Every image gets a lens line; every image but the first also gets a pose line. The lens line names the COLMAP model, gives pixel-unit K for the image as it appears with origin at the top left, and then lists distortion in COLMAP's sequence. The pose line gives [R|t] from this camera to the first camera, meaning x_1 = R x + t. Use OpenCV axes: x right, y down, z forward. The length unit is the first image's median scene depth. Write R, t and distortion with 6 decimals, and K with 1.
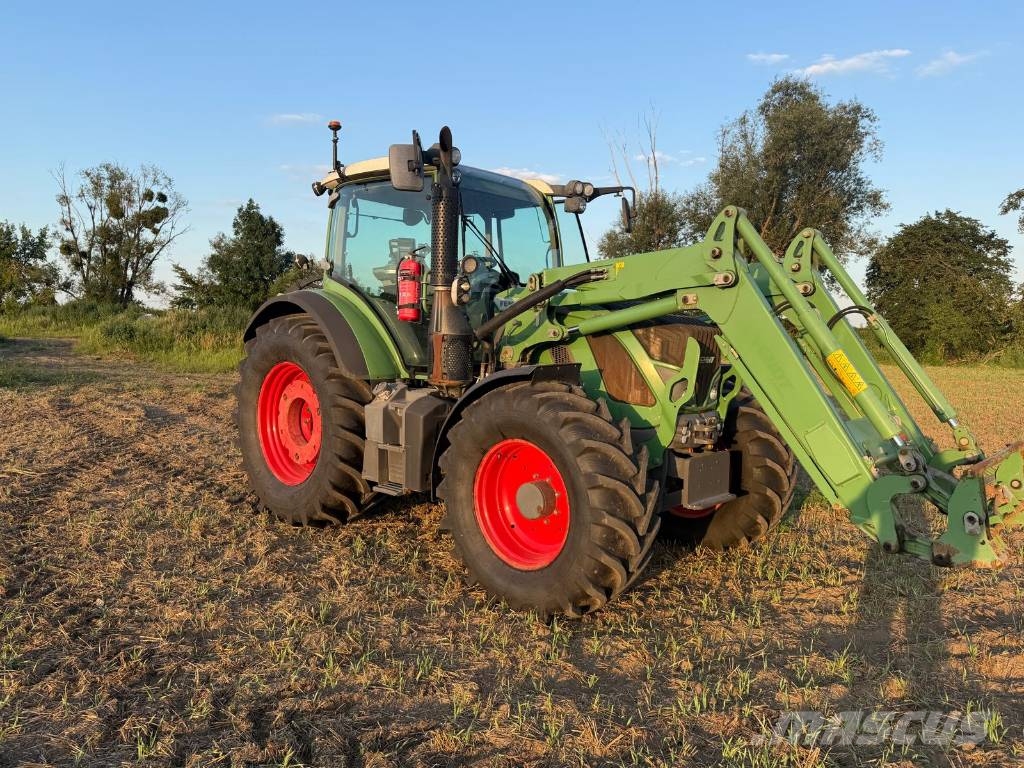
lens RADIAL K [[705.5, 0, 505.9], [0, 705.5, 384.4], [0, 0, 1]] dist [0.034642, -0.042790]
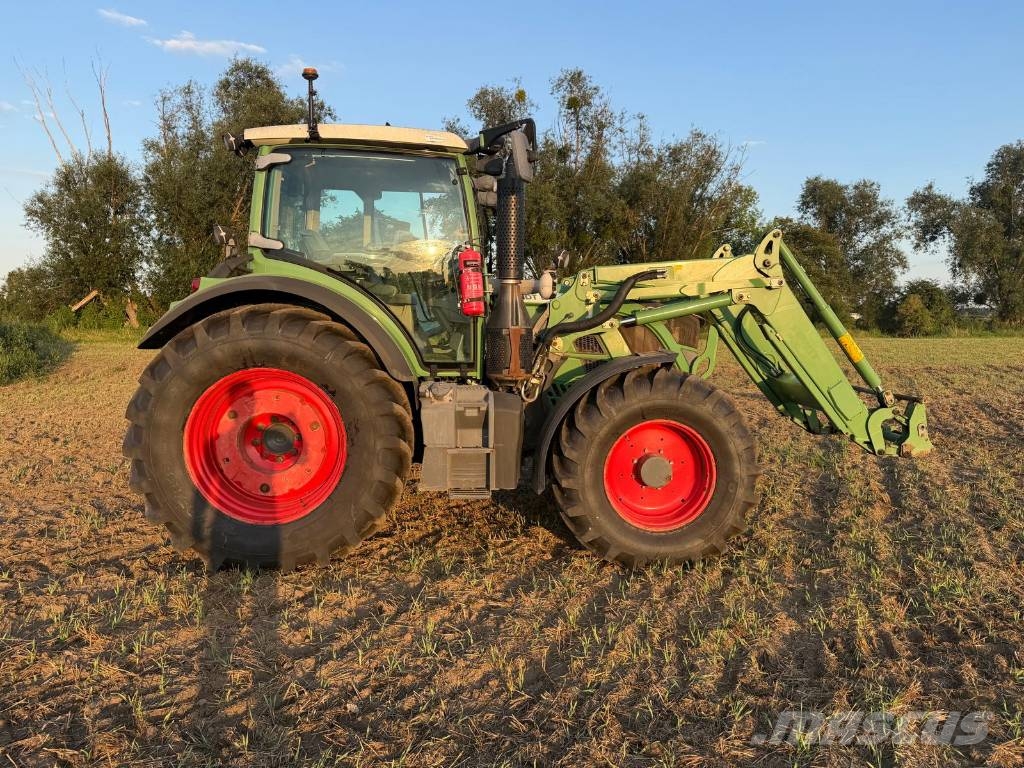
lens RADIAL K [[705.5, 0, 513.8], [0, 705.5, 388.5], [0, 0, 1]] dist [0.034642, -0.042790]
pose [[0.697932, -0.086100, 0.710969, -0.715564], [0.063096, 0.996279, 0.058713, -0.039799], [-0.713379, 0.003881, 0.700768, 0.275045]]
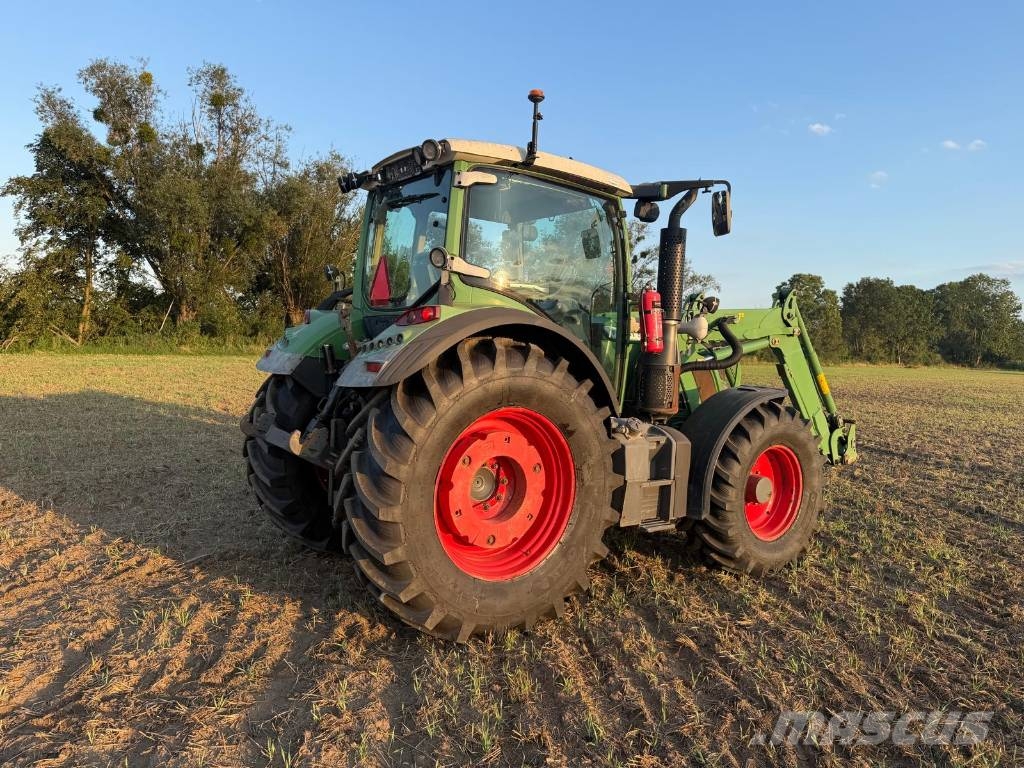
lens RADIAL K [[705.5, 0, 510.1], [0, 705.5, 385.5], [0, 0, 1]] dist [0.034642, -0.042790]
pose [[0.222413, -0.066229, 0.972700, -1.059103], [0.037018, 0.997544, 0.059456, -0.101877], [-0.974249, 0.022783, 0.224319, 0.893813]]
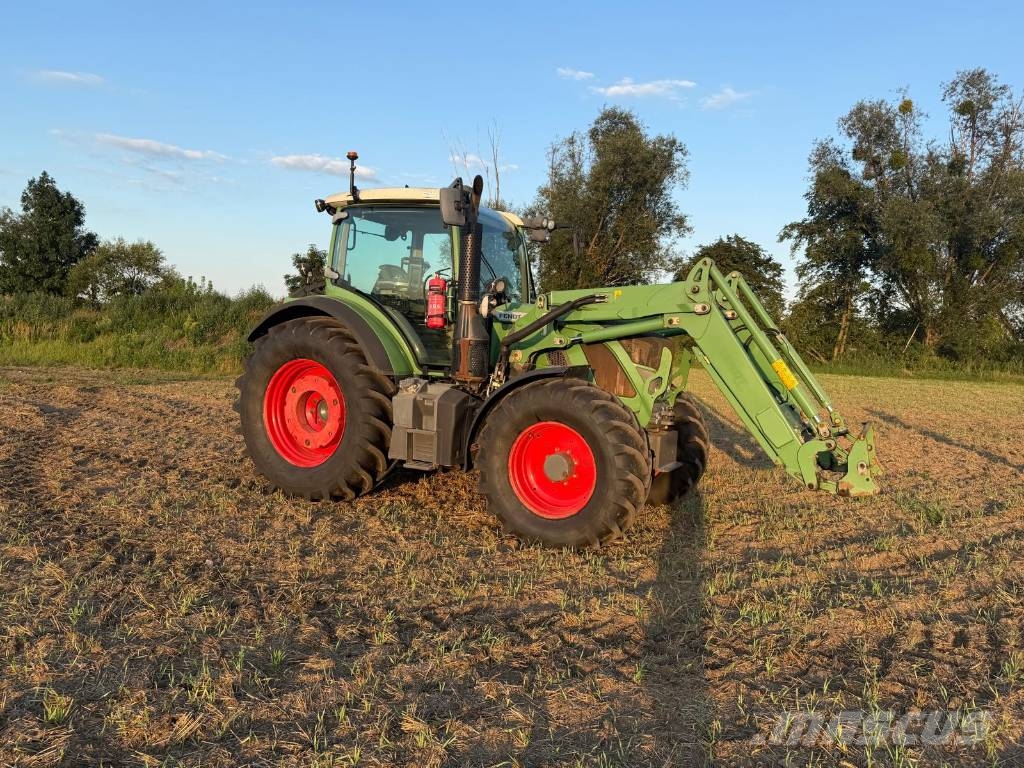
lens RADIAL K [[705.5, 0, 514.7], [0, 705.5, 385.4], [0, 0, 1]] dist [0.034642, -0.042790]
pose [[0.964616, 0.008362, 0.263526, -0.300249], [-0.009070, 0.999958, 0.001470, 0.006409], [-0.263503, -0.003809, 0.964651, -0.197879]]
